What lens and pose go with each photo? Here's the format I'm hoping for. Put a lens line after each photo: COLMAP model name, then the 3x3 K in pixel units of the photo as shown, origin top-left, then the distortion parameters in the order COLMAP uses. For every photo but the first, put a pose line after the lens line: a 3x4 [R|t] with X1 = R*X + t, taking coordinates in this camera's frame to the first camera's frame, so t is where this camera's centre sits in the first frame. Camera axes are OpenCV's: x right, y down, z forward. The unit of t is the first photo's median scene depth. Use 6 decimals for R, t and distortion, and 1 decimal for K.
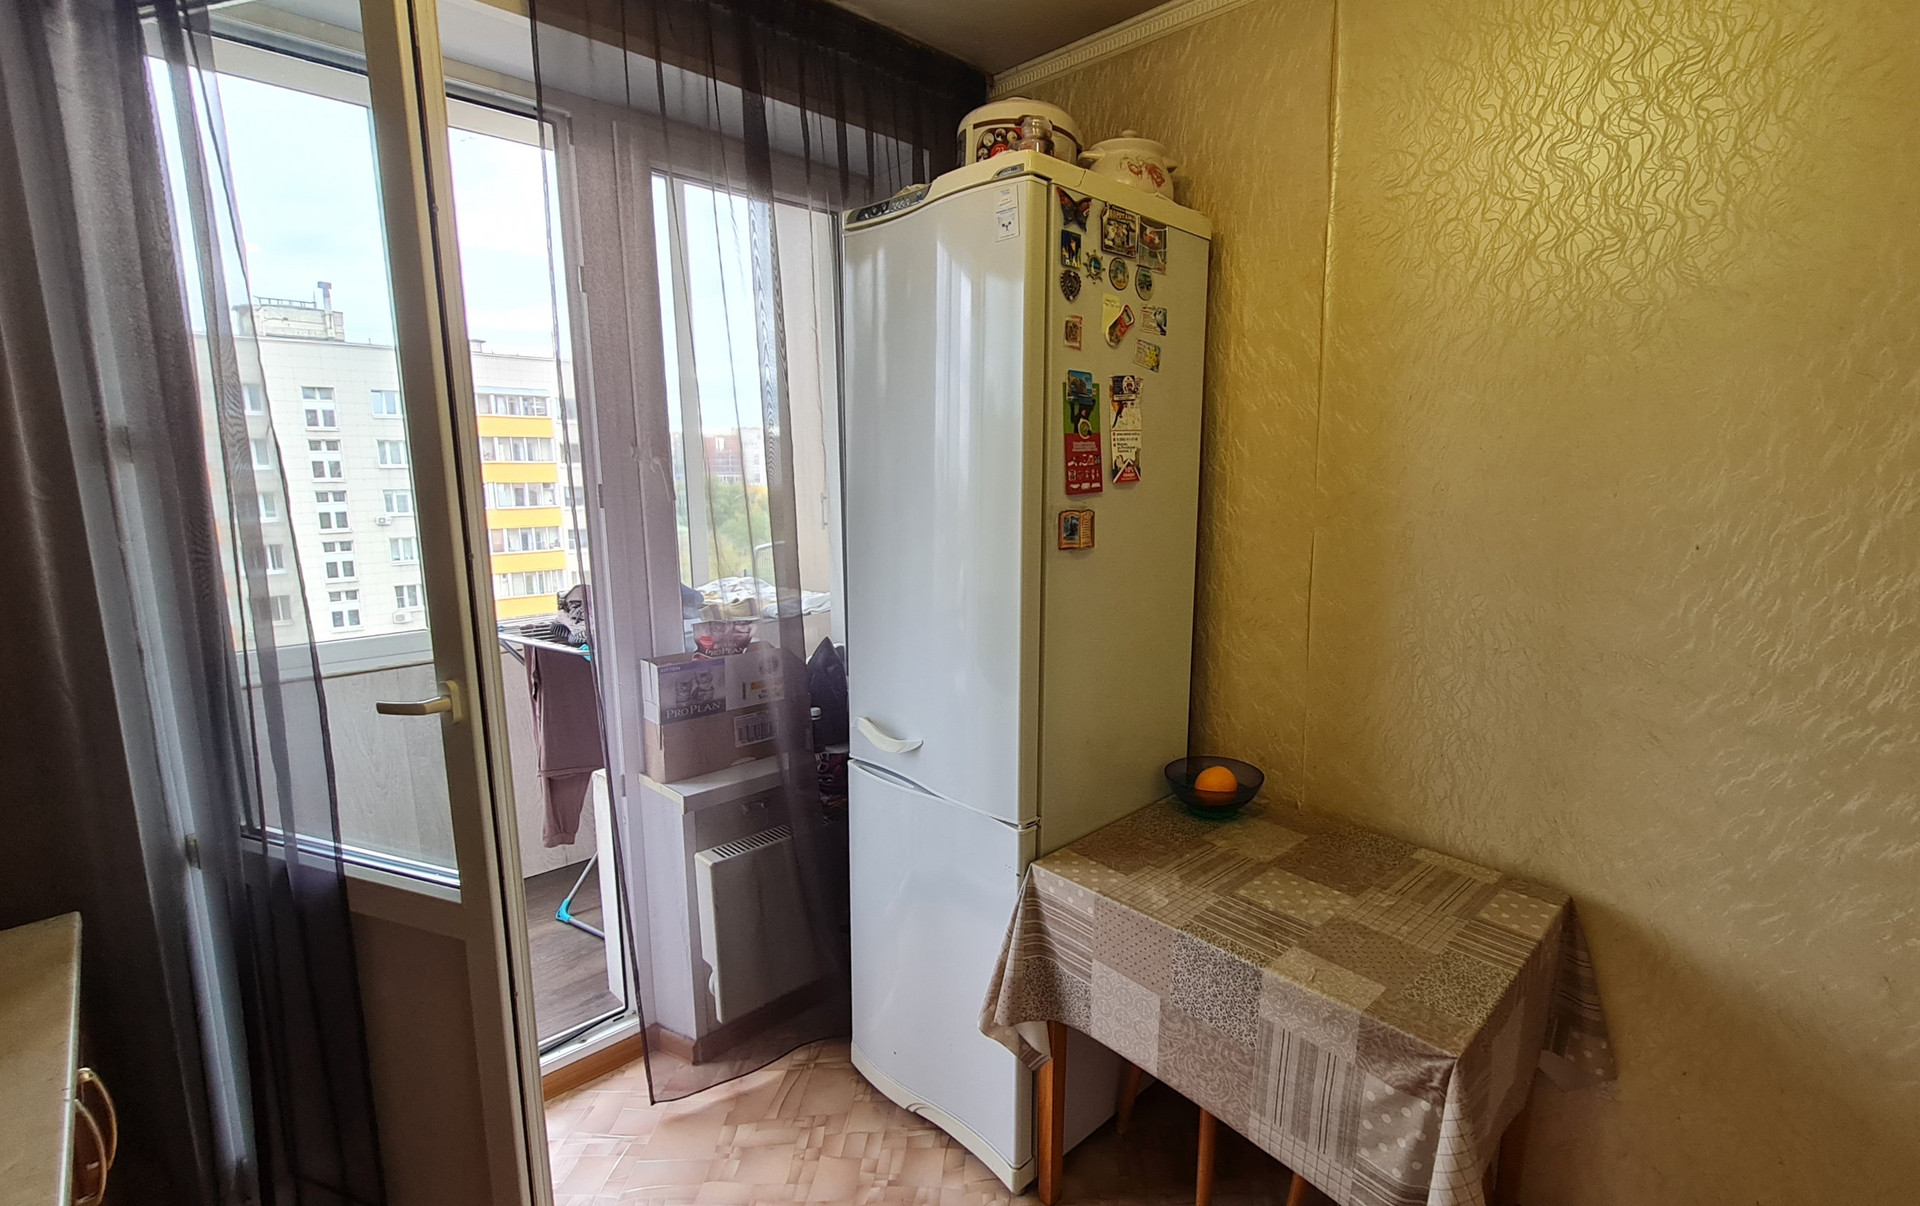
lens RADIAL K [[867.7, 0, 956.3], [0, 867.7, 602.7], [0, 0, 1]] dist [0.023408, 0.000158]
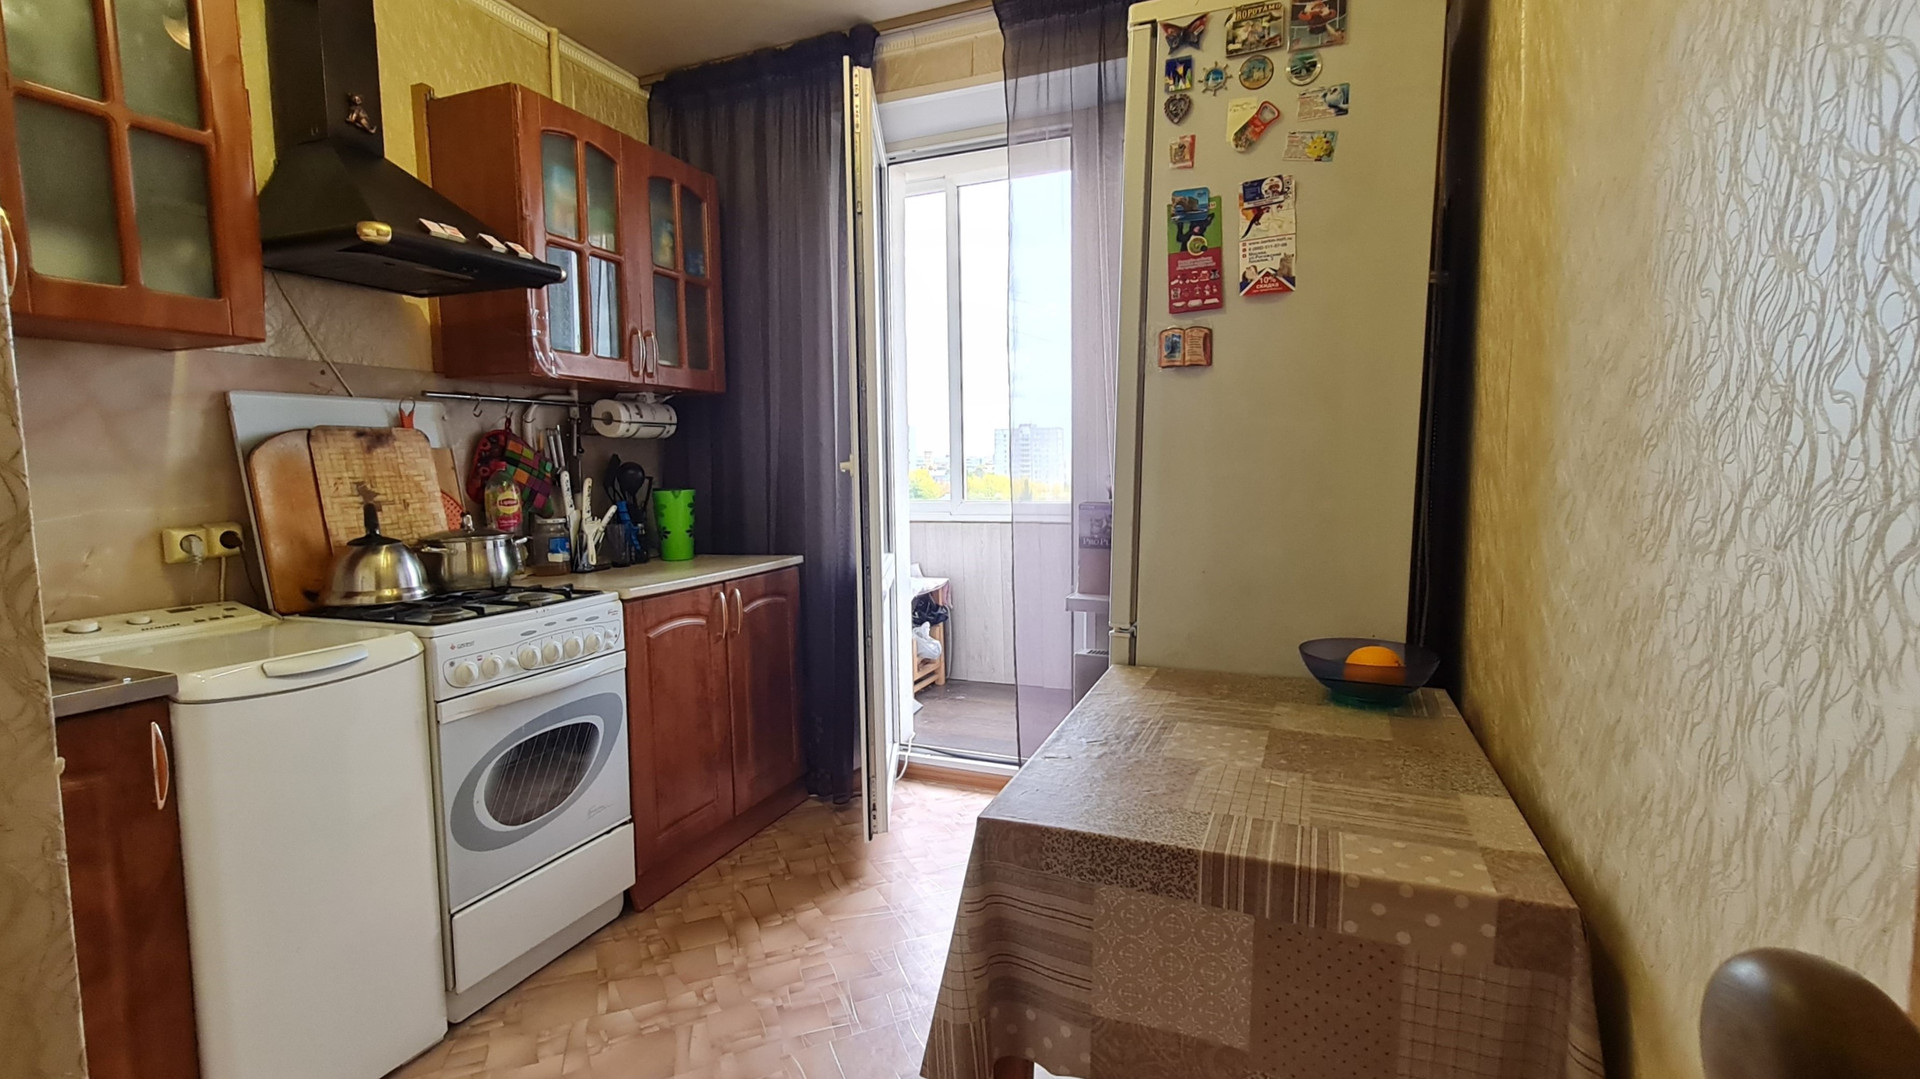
lens RADIAL K [[753.1, 0, 954.3], [0, 753.1, 534.3], [0, 0, 1]] dist [0.009190, 0.000478]
pose [[0.420576, 0.095835, -0.902181, 0.838399], [-0.146382, 0.988545, 0.036769, 0.136712], [0.895370, 0.116599, 0.429787, 0.410301]]
